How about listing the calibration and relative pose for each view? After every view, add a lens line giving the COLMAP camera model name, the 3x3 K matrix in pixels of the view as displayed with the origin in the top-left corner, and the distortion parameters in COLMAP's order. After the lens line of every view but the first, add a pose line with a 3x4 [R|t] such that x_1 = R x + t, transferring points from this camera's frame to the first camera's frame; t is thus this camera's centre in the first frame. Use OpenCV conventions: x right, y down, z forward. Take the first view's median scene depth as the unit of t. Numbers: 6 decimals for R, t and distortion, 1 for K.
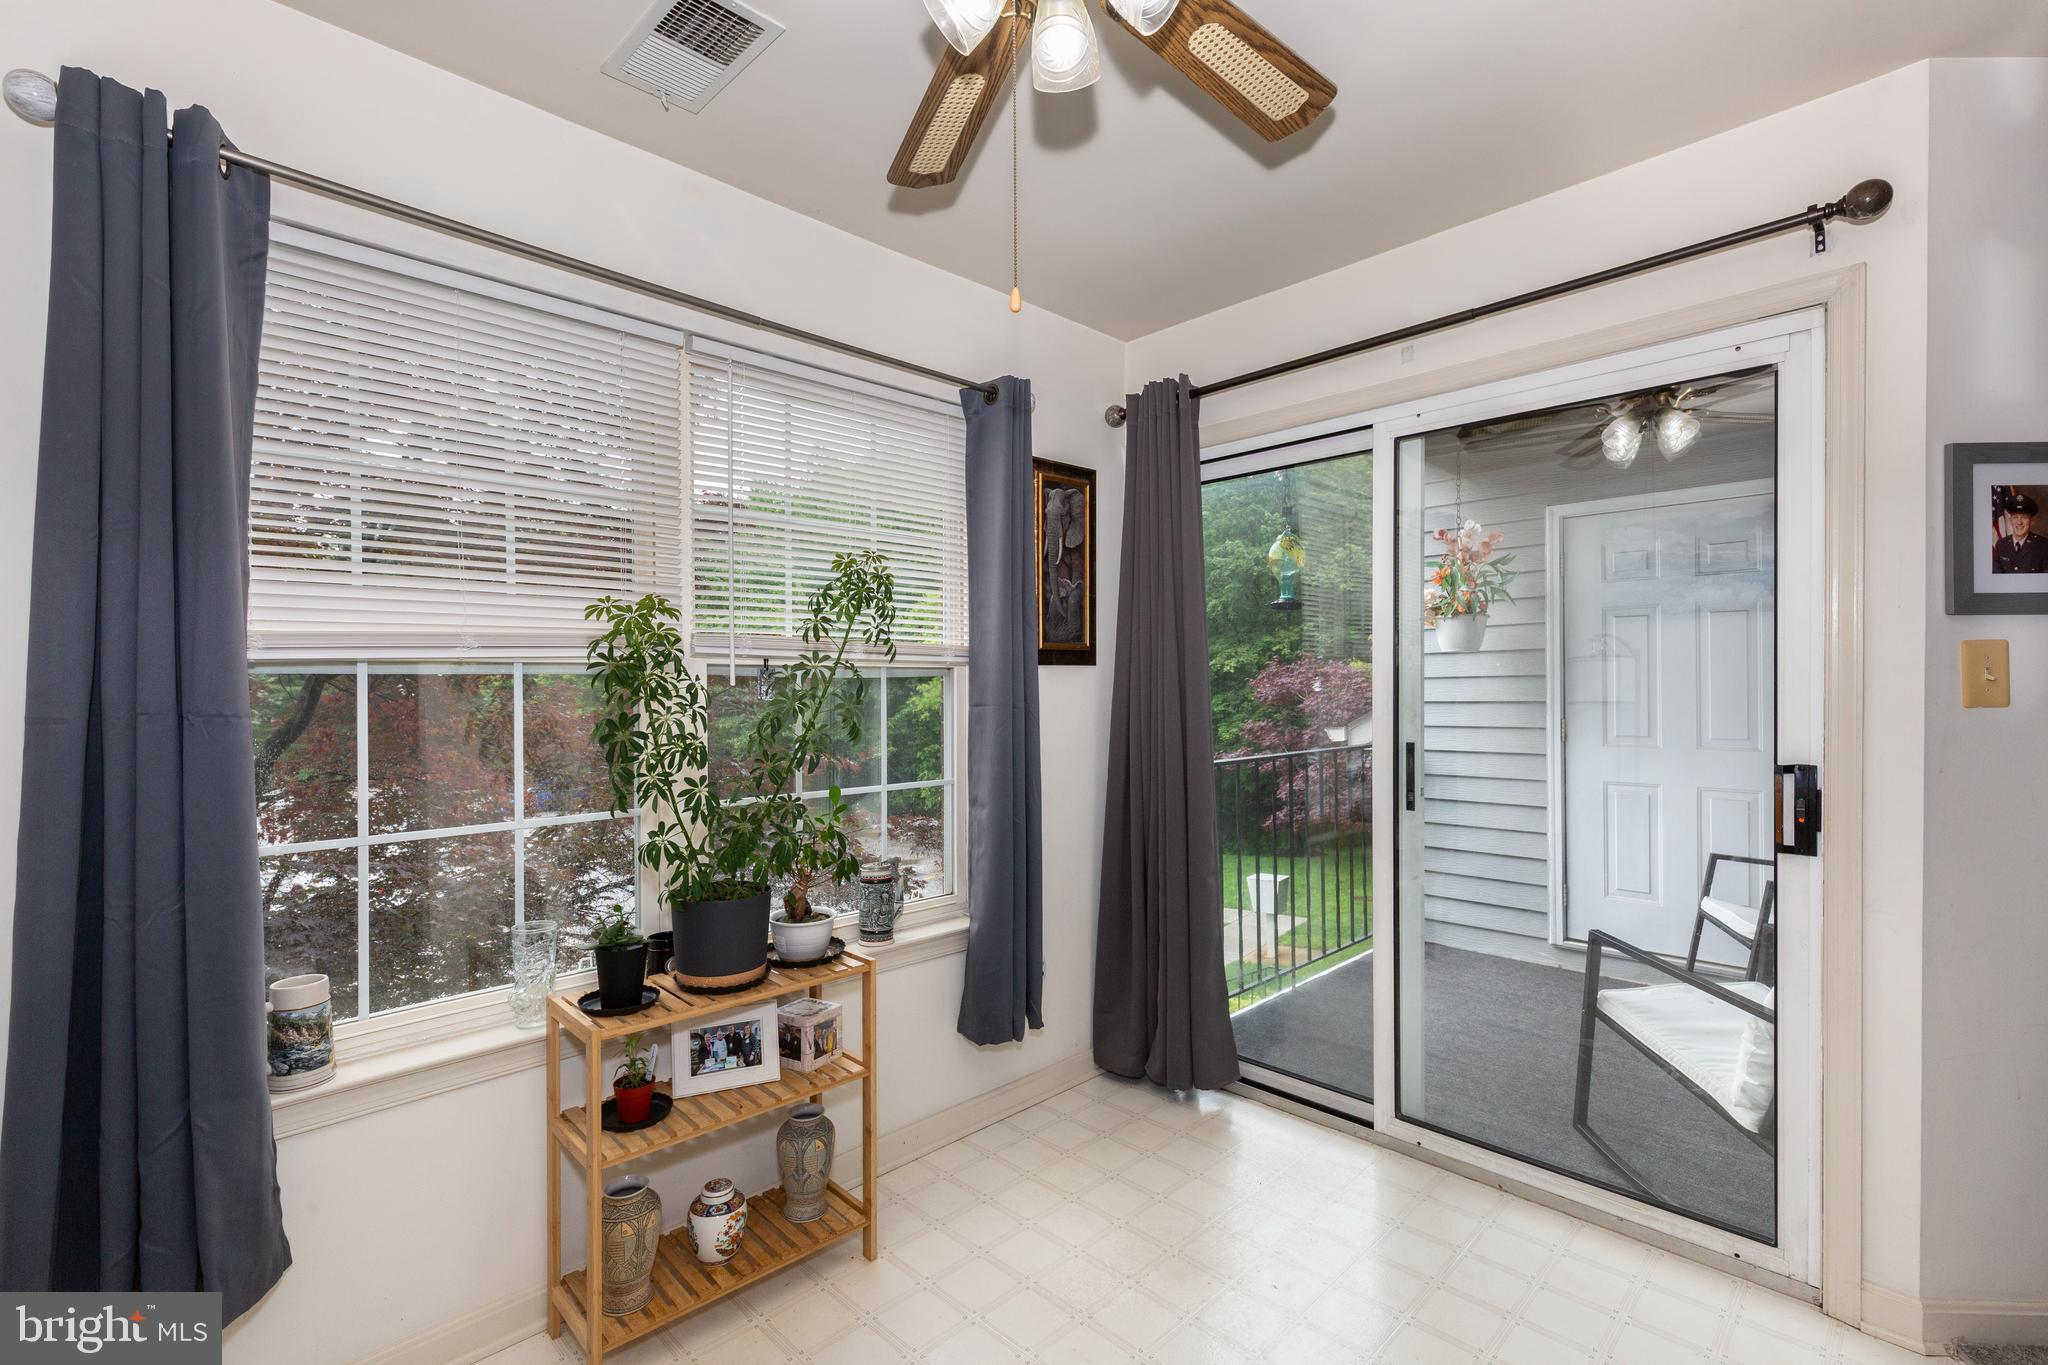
lens RADIAL K [[911.0, 0, 1024.0], [0, 911.0, 682.5], [0, 0, 1]] dist [0.000905, -0.000184]
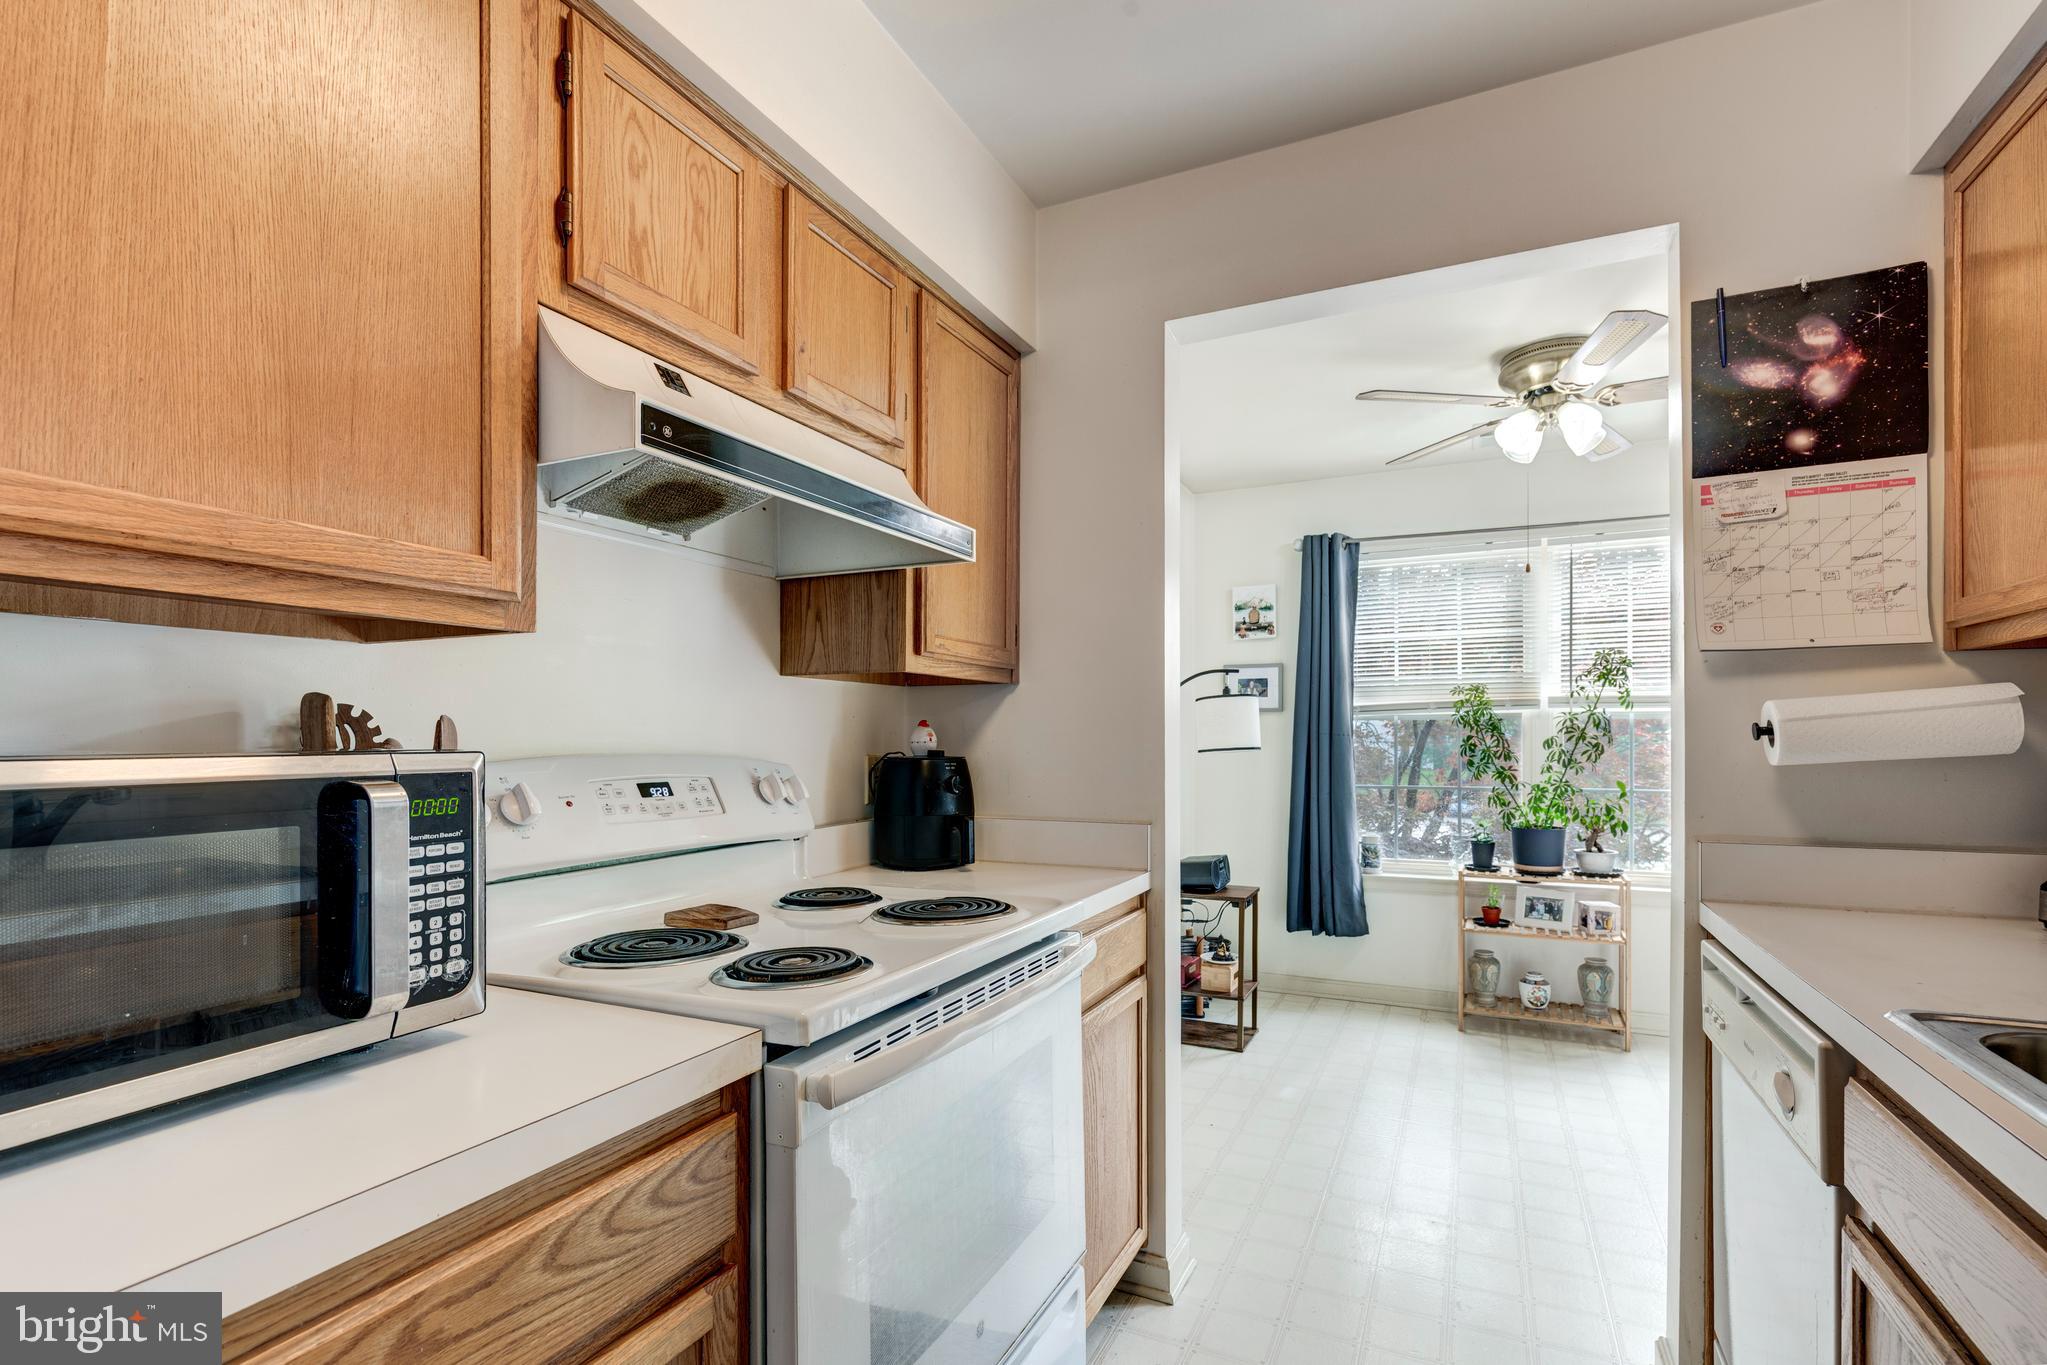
lens RADIAL K [[939.6, 0, 1019.4], [0, 939.6, 740.8], [0, 0, 1]] dist [0.001651, -0.000783]
pose [[0.338793, 0.004260, -0.940851, 1.203649], [0.000853, 0.999988, 0.004835, 0.032220], [0.940861, -0.002440, 0.338785, -0.746856]]
